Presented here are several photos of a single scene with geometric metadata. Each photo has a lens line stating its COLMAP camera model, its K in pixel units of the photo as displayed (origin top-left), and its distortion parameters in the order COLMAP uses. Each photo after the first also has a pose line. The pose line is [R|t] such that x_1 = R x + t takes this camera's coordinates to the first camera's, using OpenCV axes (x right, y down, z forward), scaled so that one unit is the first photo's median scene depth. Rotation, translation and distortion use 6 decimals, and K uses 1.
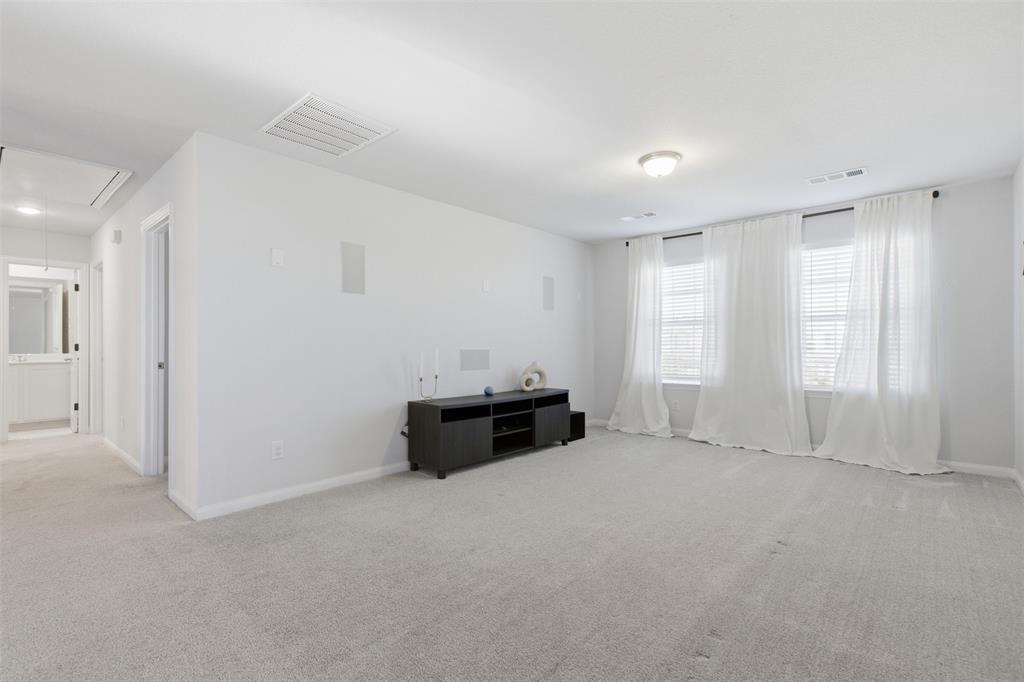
lens RADIAL K [[463.0, 0, 509.5], [0, 463.0, 339.0], [0, 0, 1]] dist [-0.003379, -0.000045]
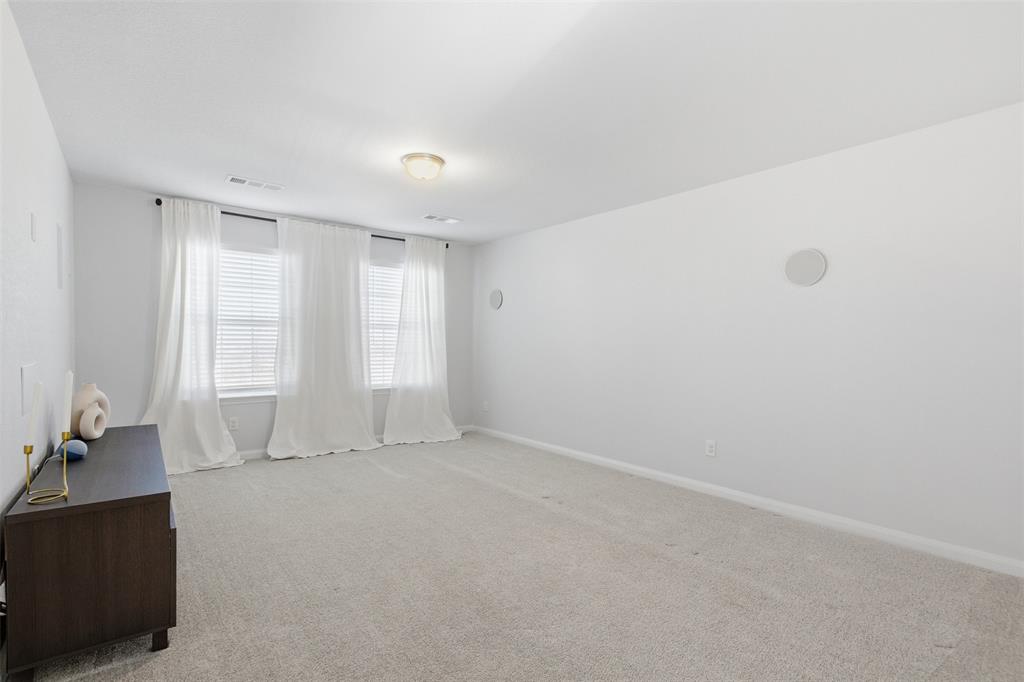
lens RADIAL K [[463.0, 0, 514.6], [0, 463.0, 345.2], [0, 0, 1]] dist [-0.003379, -0.000045]
pose [[0.194877, 0.005363, 0.980813, -0.393394], [-0.020222, 0.999794, -0.001449, -0.002781], [-0.980619, -0.019551, 0.194946, 0.427644]]
